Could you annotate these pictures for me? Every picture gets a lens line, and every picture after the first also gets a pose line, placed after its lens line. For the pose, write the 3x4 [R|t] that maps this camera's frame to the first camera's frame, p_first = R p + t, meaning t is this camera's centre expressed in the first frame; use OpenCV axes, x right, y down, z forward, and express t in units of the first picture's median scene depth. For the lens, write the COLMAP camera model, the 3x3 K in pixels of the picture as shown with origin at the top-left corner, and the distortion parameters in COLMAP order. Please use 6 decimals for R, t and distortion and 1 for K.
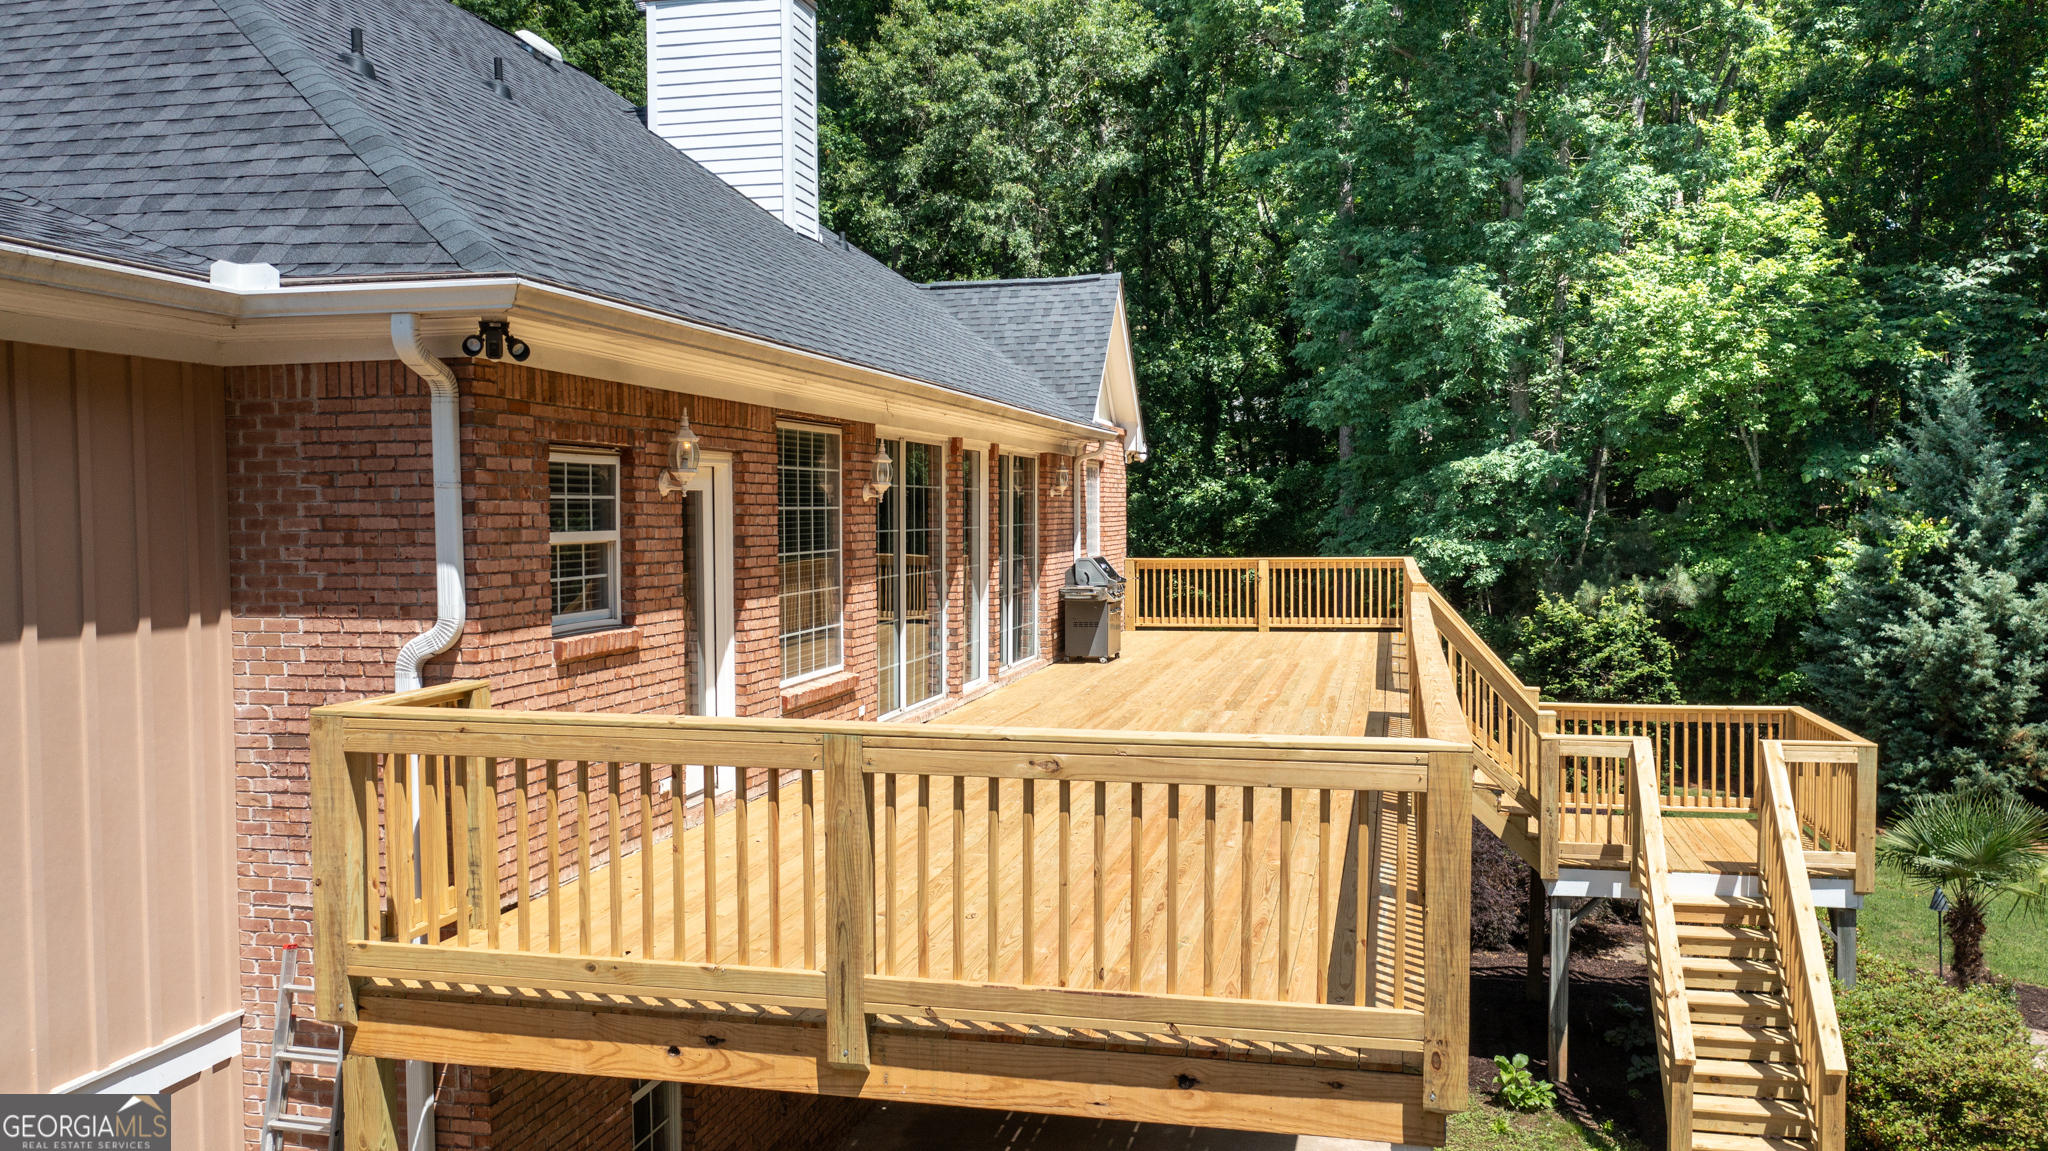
lens RADIAL K [[1599.1, 0, 1029.4], [0, 1599.1, 580.5], [0, 0, 1]] dist [0.005482, -0.010478]
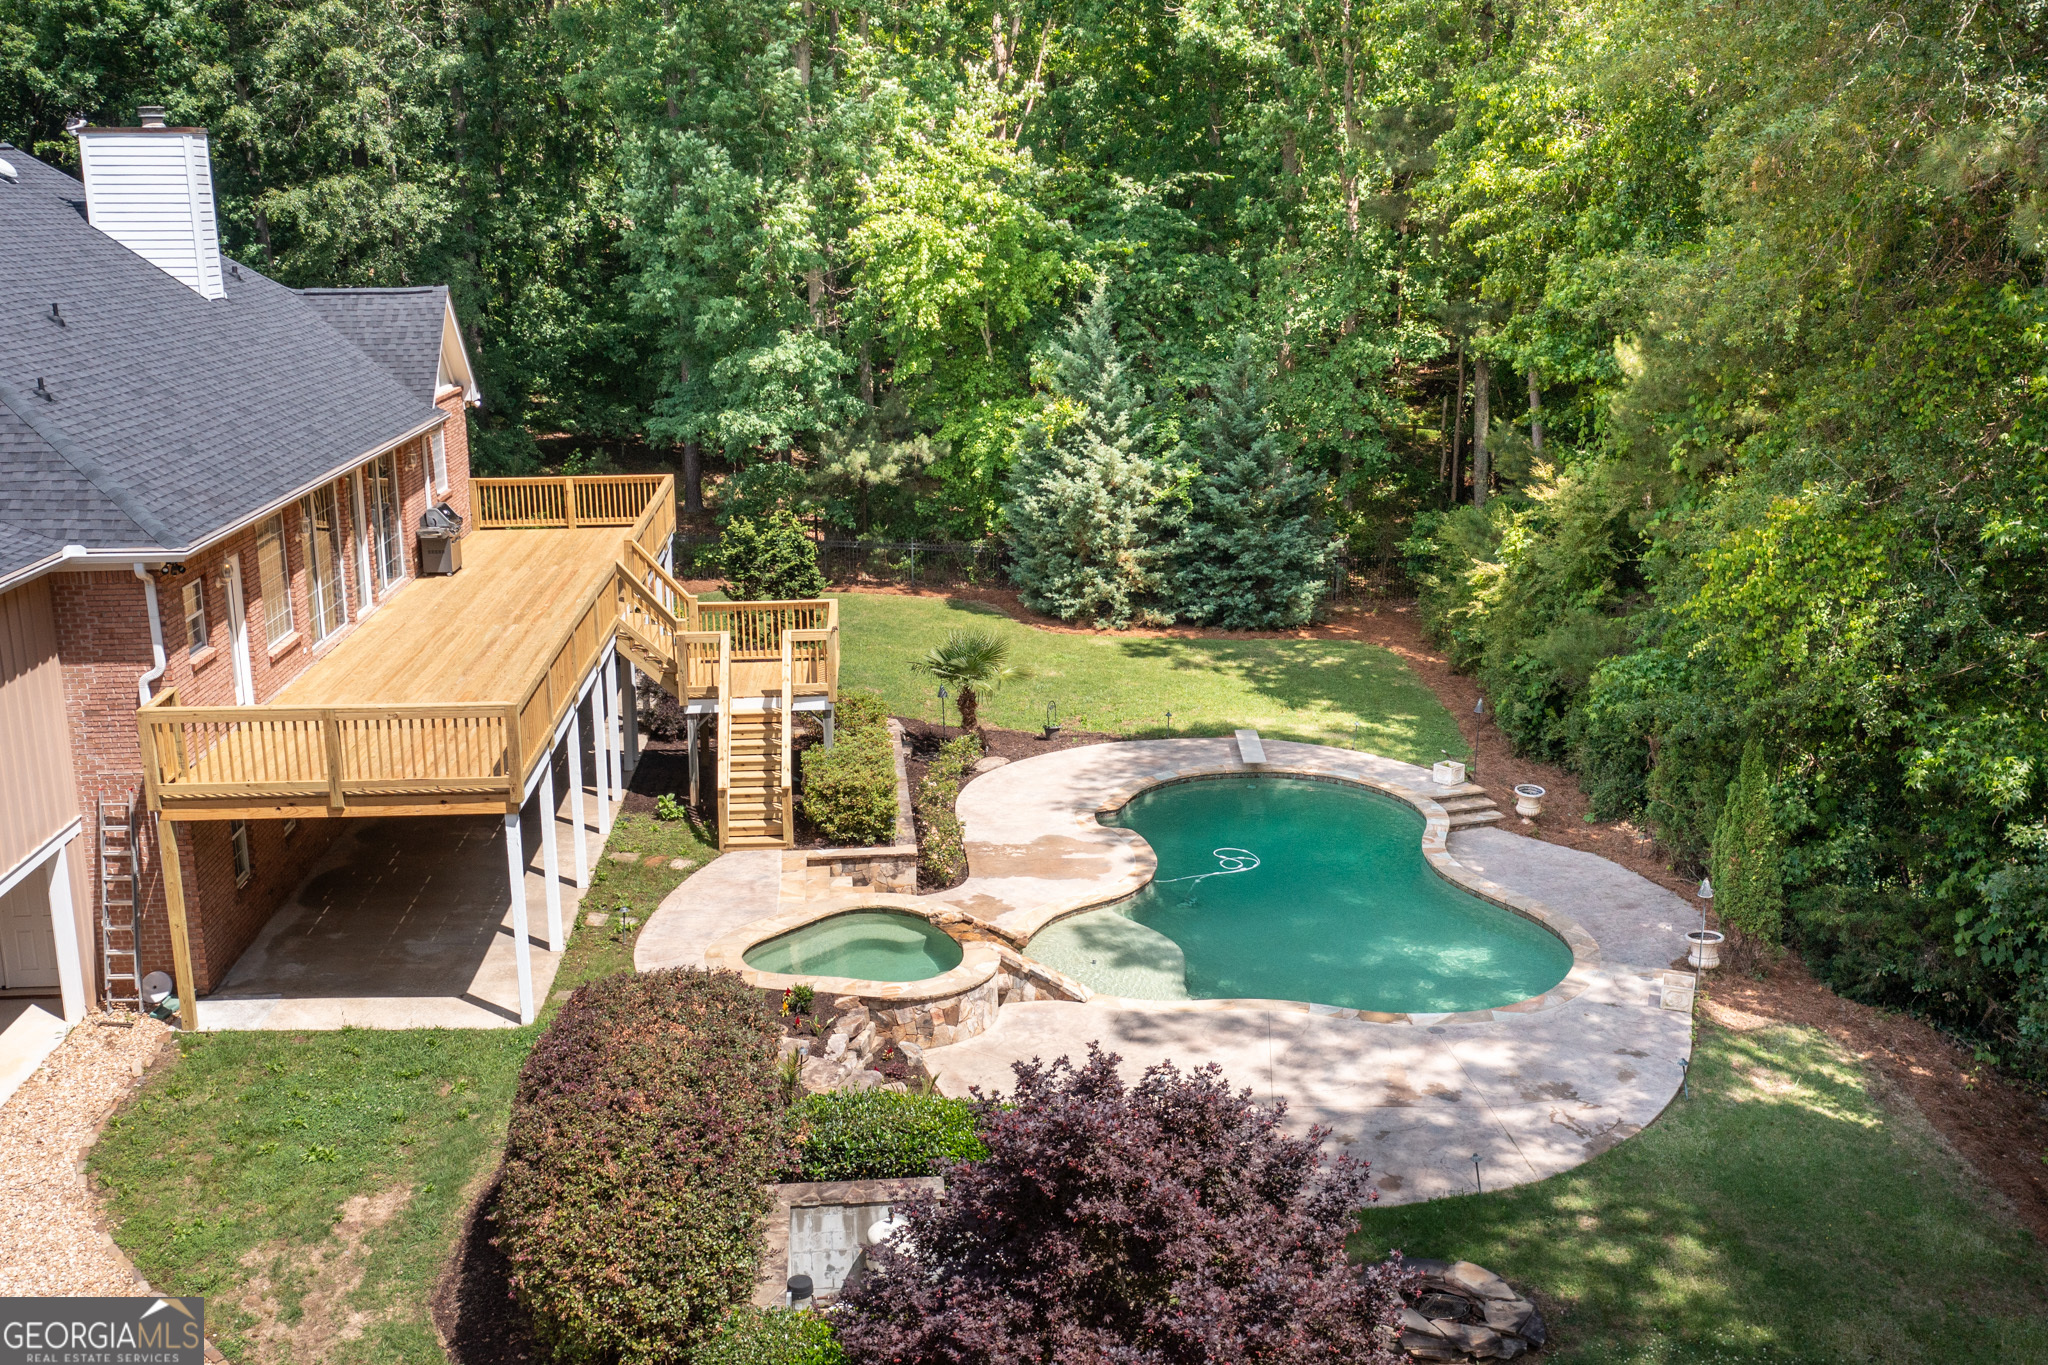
lens RADIAL K [[1964.0, 0, 1018.3], [0, 1964.0, 681.2], [0, 0, 1]] dist [0.011184, 0.000000]
pose [[0.957862, -0.071108, 0.278289, 0.046562], [0.012743, 0.978438, 0.206146, -0.297152], [-0.286947, -0.193913, 0.938115, -1.219945]]
